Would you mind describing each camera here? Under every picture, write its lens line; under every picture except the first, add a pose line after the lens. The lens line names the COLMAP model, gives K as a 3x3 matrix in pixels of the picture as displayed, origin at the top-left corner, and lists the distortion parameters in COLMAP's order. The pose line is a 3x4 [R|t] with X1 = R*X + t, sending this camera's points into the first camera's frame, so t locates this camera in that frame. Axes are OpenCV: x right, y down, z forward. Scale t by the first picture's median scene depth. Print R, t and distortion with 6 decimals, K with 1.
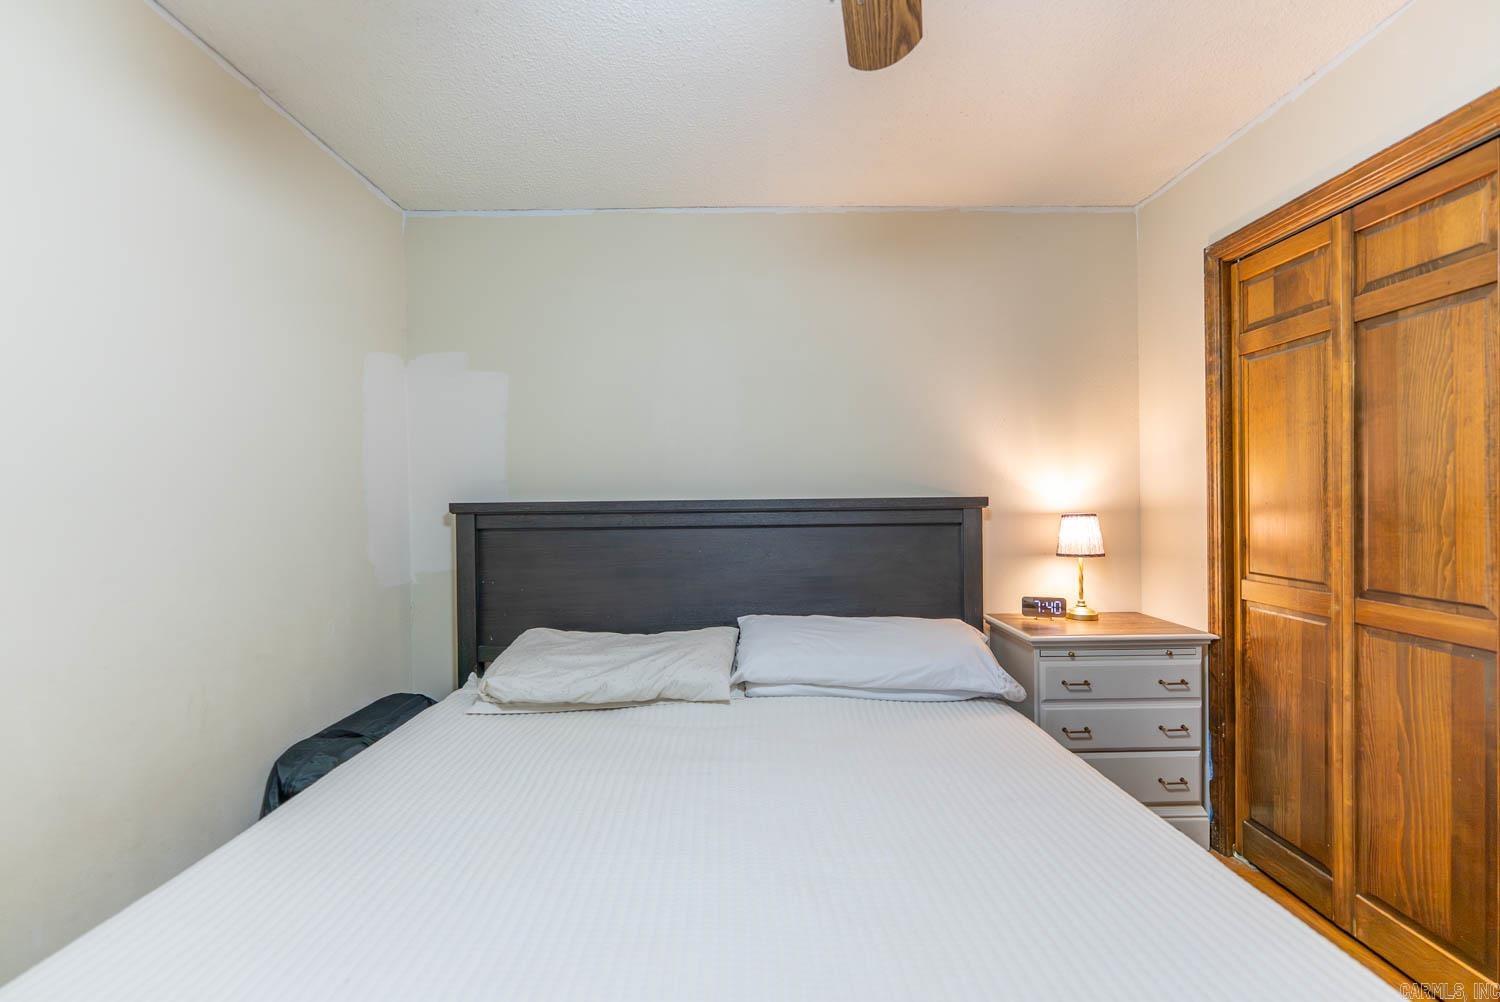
lens RADIAL K [[602.1, 0, 750.7], [0, 602.1, 501.2], [0, 0, 1]] dist [0.000122, -0.000133]
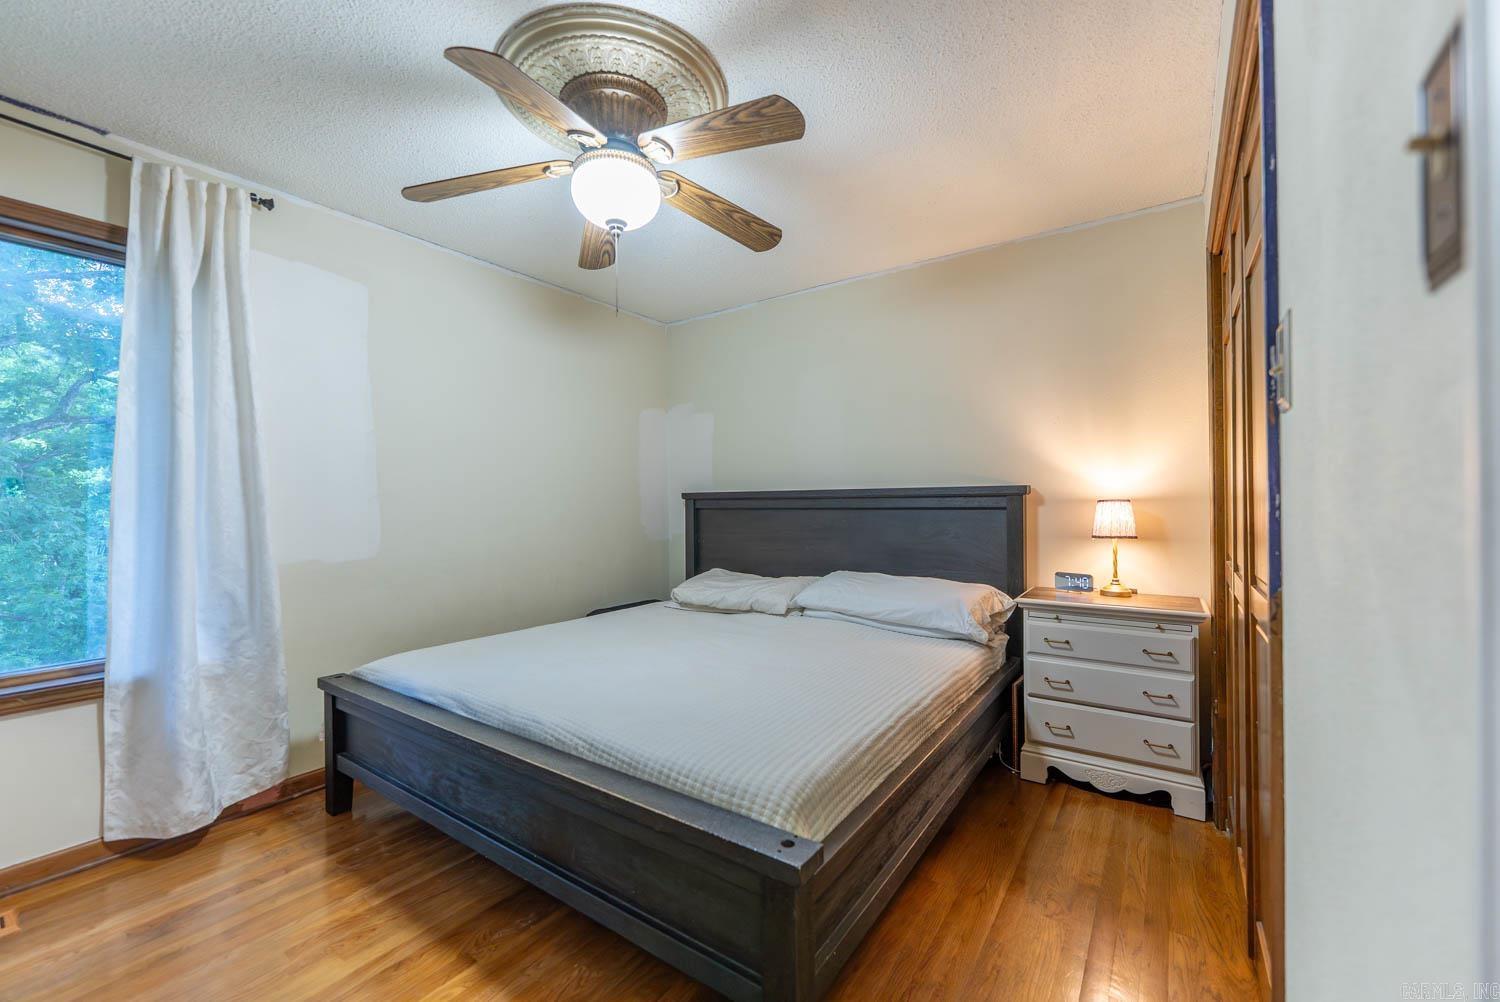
lens RADIAL K [[602.1, 0, 751.8], [0, 602.1, 498.5], [0, 0, 1]] dist [0.000122, -0.000133]
pose [[0.815351, 0.000117, -0.578967, 0.670312], [0.000069, 1.000000, 0.000300, 0.019360], [0.578967, -0.000284, 0.815351, -0.284844]]
